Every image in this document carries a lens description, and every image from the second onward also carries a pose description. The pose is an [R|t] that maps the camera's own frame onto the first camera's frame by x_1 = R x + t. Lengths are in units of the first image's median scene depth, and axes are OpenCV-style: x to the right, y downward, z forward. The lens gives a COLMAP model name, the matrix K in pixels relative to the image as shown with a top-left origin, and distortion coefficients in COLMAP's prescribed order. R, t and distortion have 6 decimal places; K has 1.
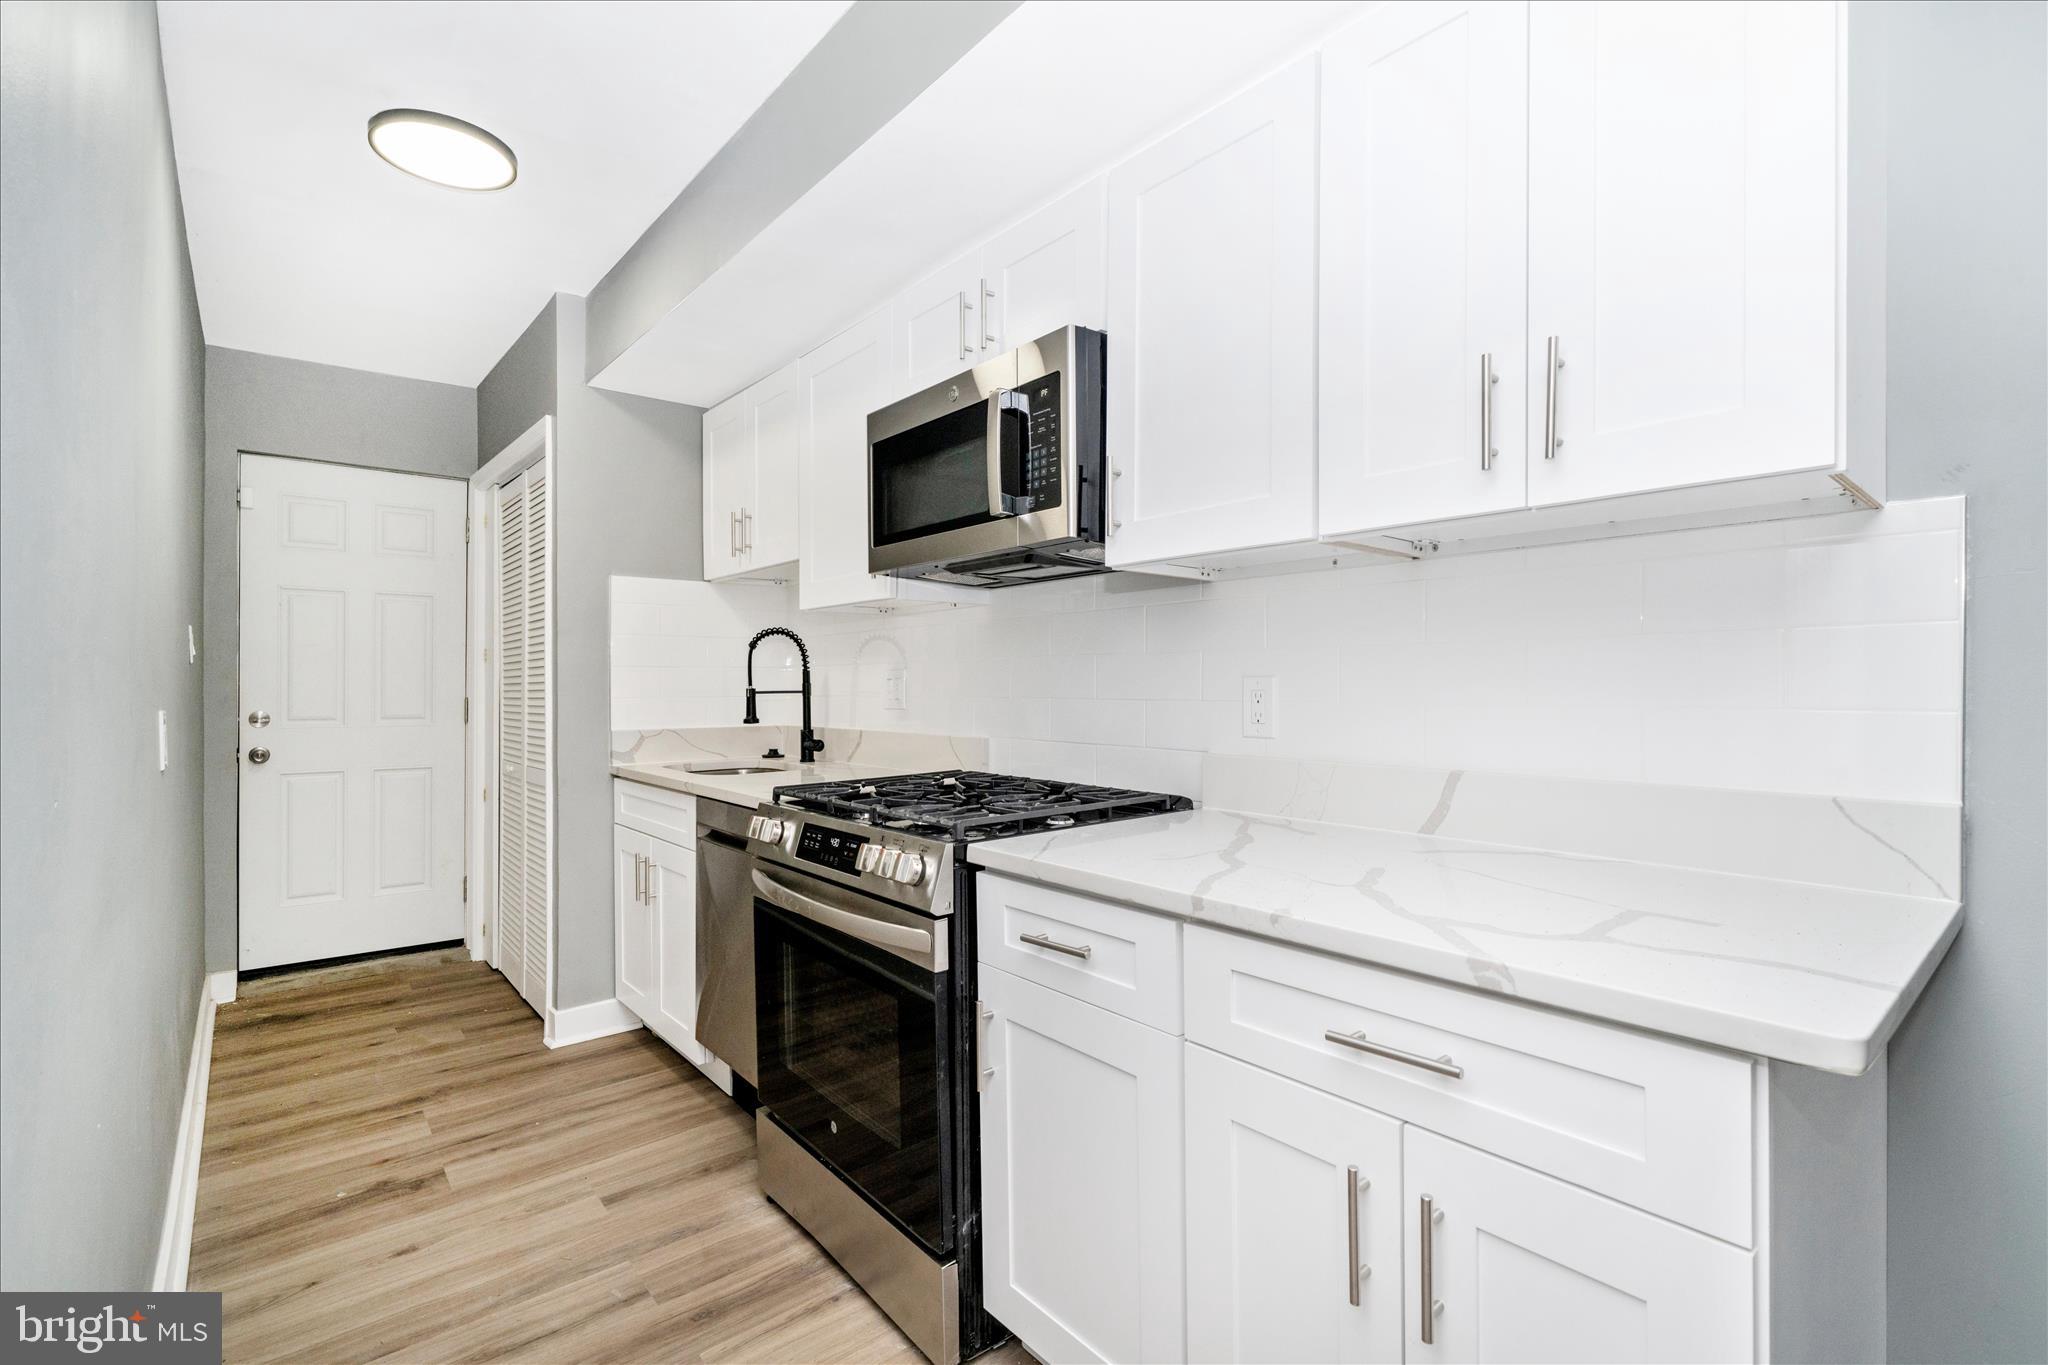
lens RADIAL K [[921.7, 0, 1033.9], [0, 921.7, 667.1], [0, 0, 1]] dist [0.002165, -0.000127]
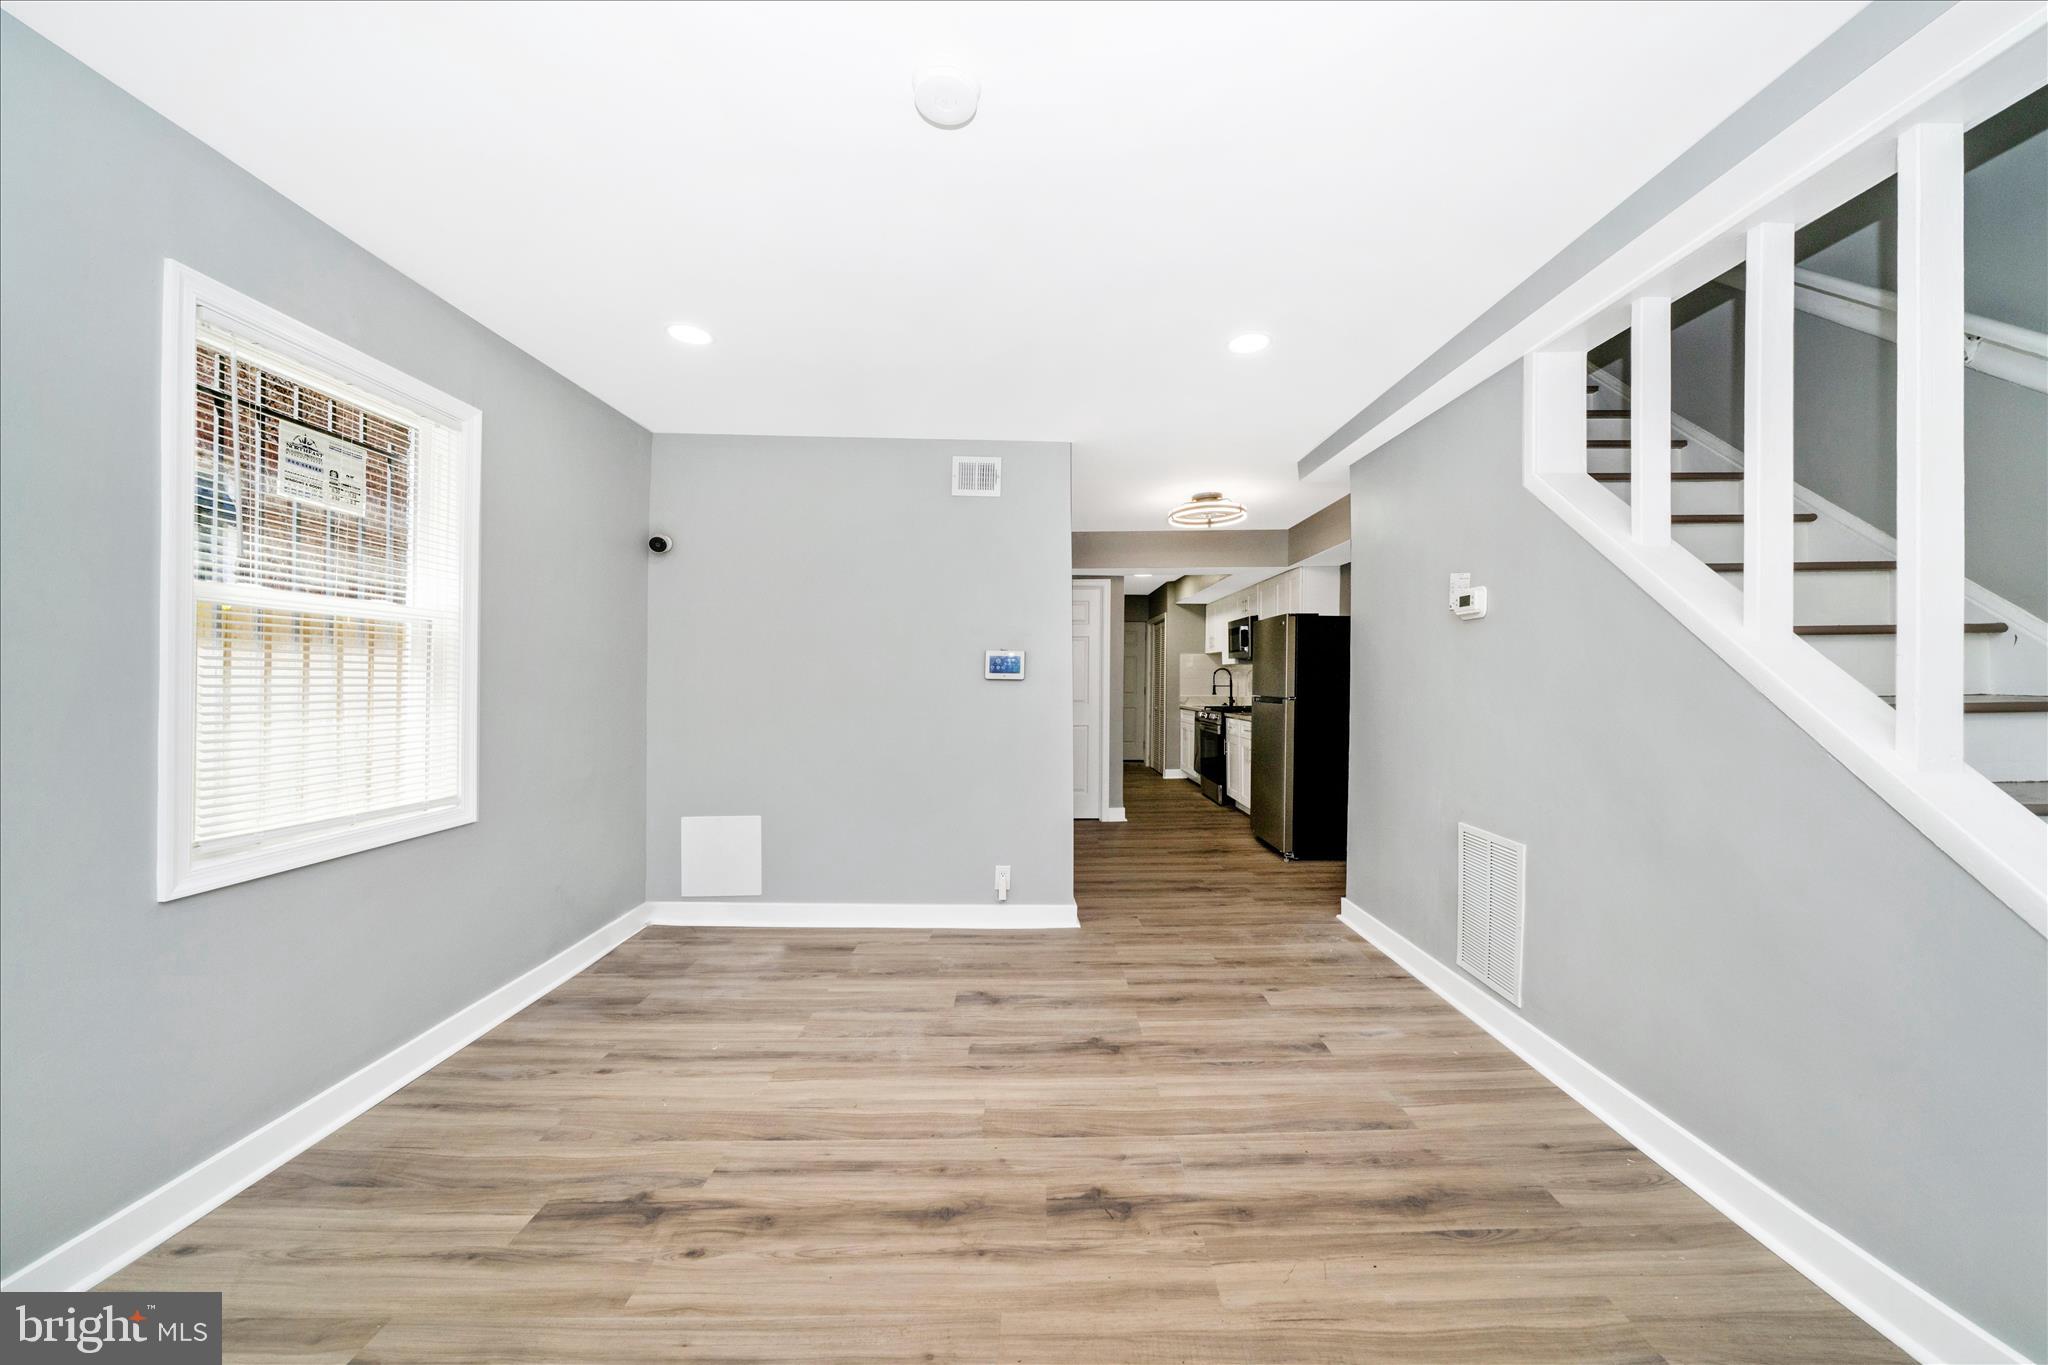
lens RADIAL K [[710.6, 0, 1030.2], [0, 710.6, 681.8], [0, 0, 1]] dist [-0.004233, -0.000305]
pose [[0.764925, 0.012854, -0.643991, 0.889541], [-0.001595, 0.999836, 0.018063, -0.037411], [0.644117, -0.012790, 0.764820, -1.516480]]
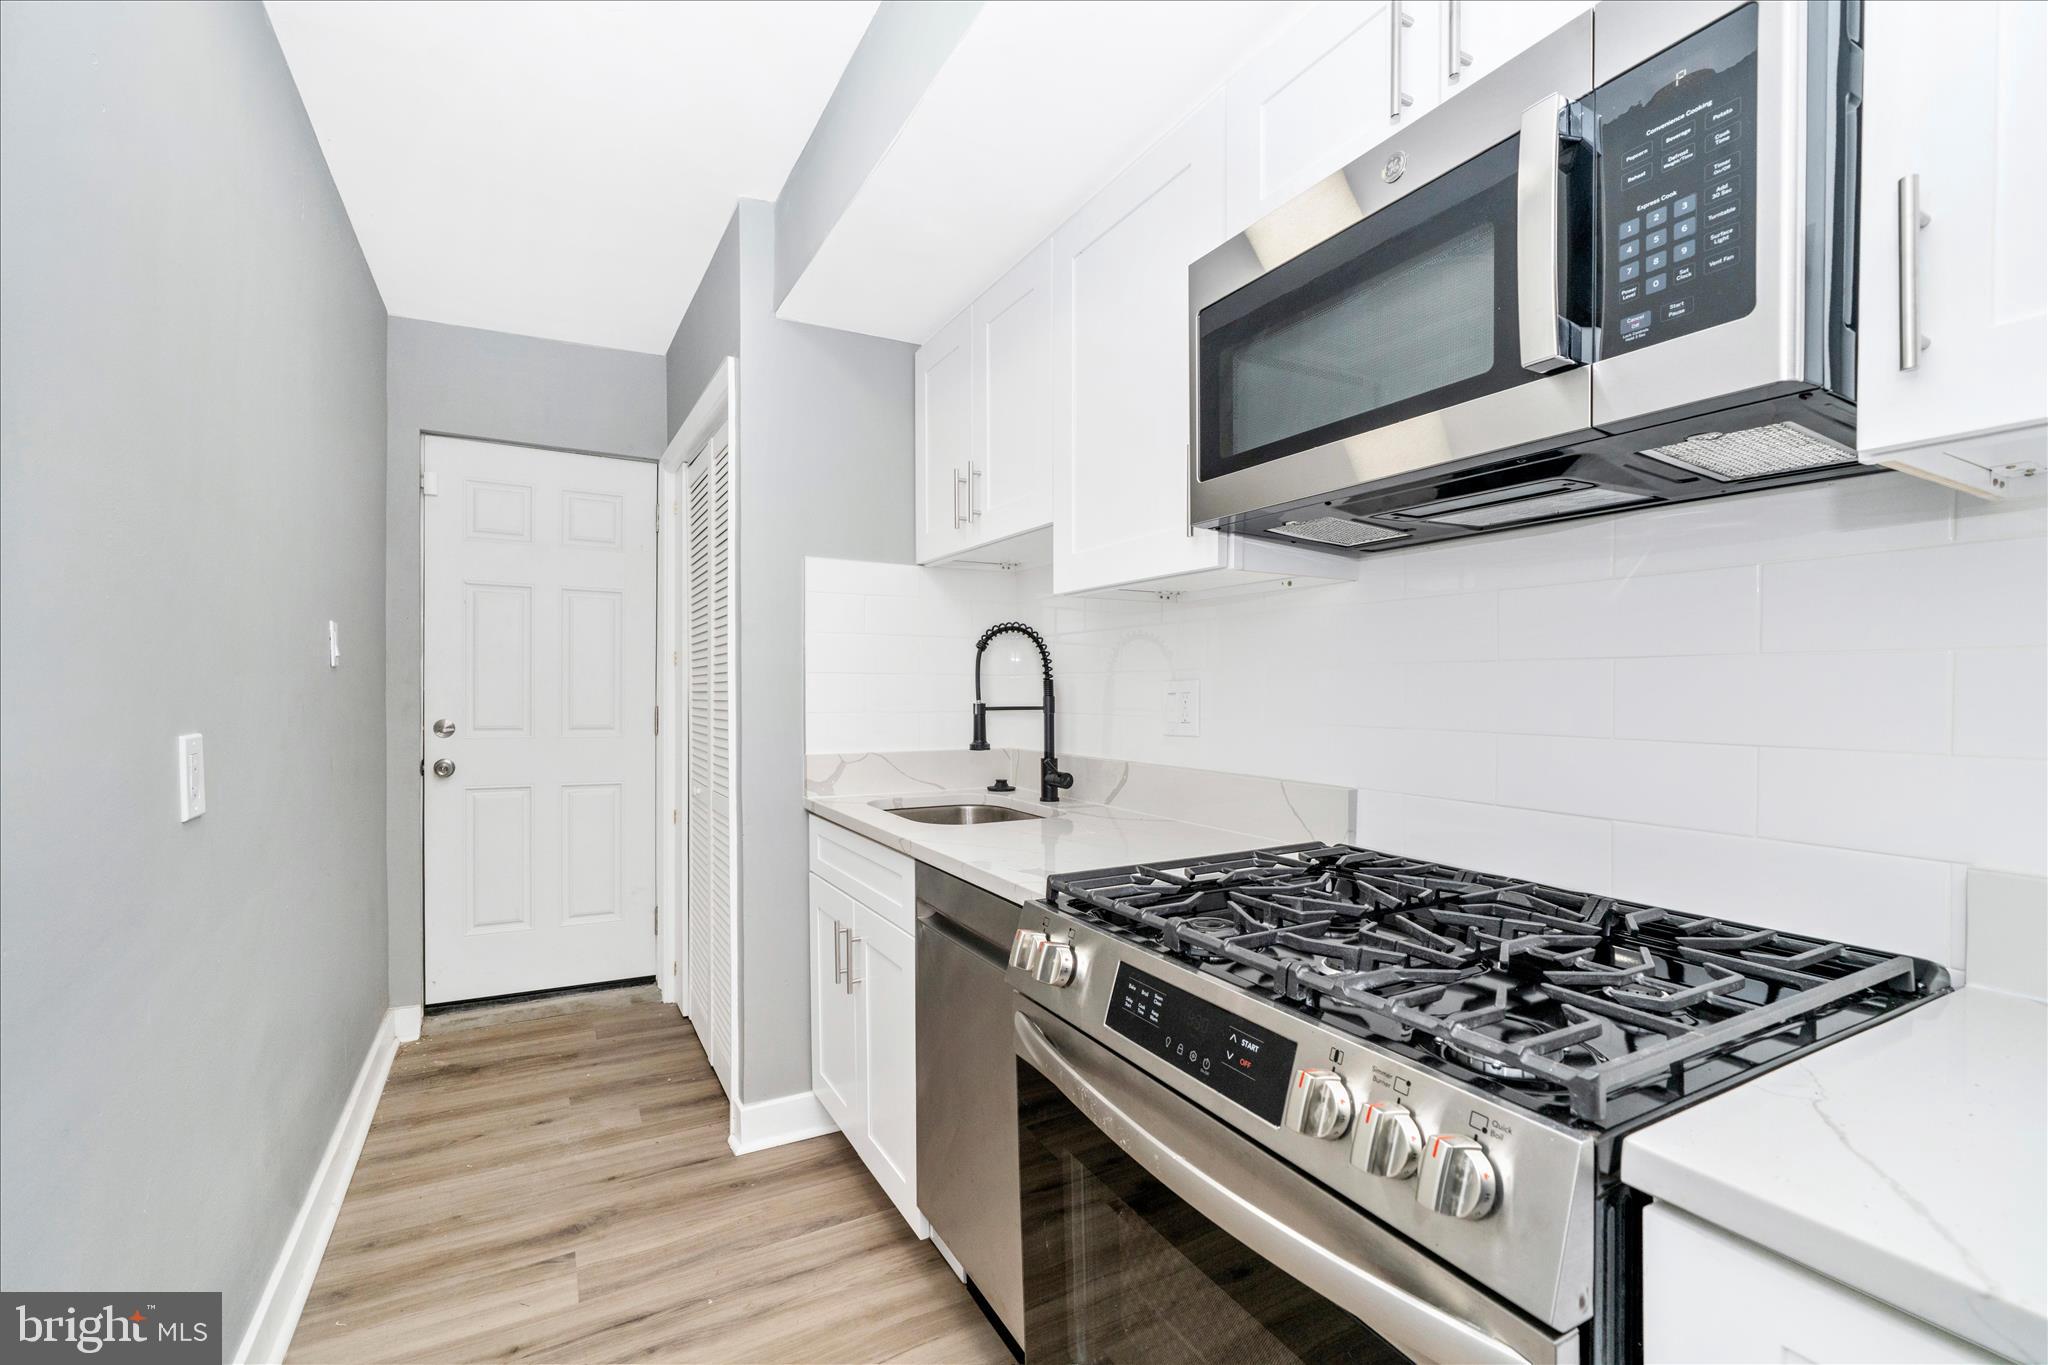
lens RADIAL K [[889.4, 0, 1044.5], [0, 889.4, 689.0], [0, 0, 1]] dist [-0.001780, 0.000057]
pose [[0.983957, 0.008643, -0.178197, -0.121307], [-0.005389, 0.999810, 0.018737, -0.002311], [0.178325, -0.017476, 0.983816, 0.286069]]
